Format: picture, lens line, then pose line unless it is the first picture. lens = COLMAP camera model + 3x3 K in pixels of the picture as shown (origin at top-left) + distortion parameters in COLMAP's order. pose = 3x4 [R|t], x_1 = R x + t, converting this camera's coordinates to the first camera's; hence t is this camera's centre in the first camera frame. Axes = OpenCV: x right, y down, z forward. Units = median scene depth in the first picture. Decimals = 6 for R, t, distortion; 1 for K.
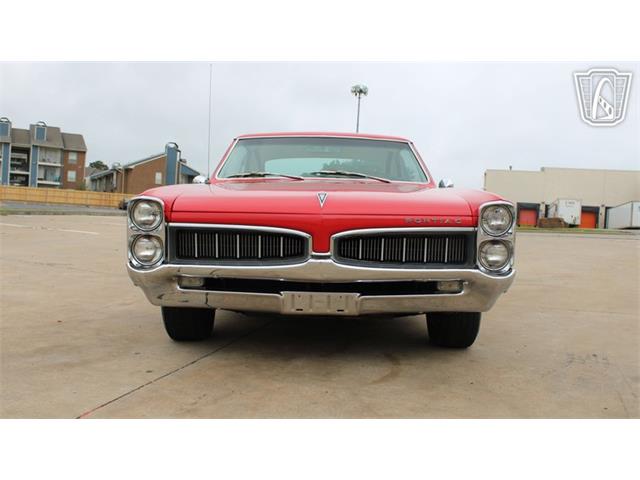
lens RADIAL K [[667.6, 0, 315.9], [0, 667.6, 242.5], [0, 0, 1]] dist [-0.120957, 0.145565]
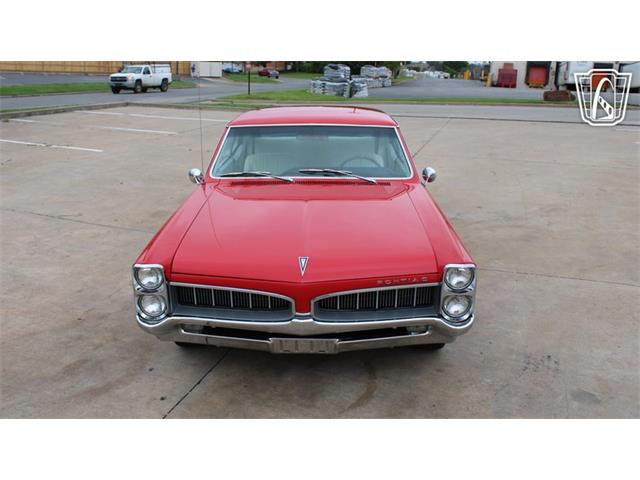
lens RADIAL K [[679.4, 0, 320.0], [0, 679.4, 240.0], [0, 0, 1]] dist [-0.123166, 0.158885]
pose [[0.999771, -0.017266, -0.012655, 0.047600], [0.019953, 0.965739, 0.258746, -0.361078], [0.007754, -0.258939, 0.965863, -0.086874]]
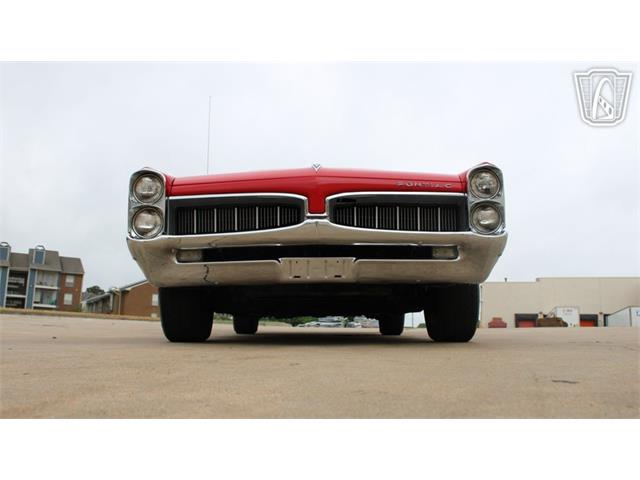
lens RADIAL K [[669.0, 0, 320.0], [0, 669.0, 240.0], [0, 0, 1]] dist [-0.085140, 0.024573]
pose [[0.999604, -0.024856, 0.013172, -0.001842], [0.027154, 0.974870, -0.221113, 0.249896], [-0.007345, 0.221383, 0.975159, 0.002376]]
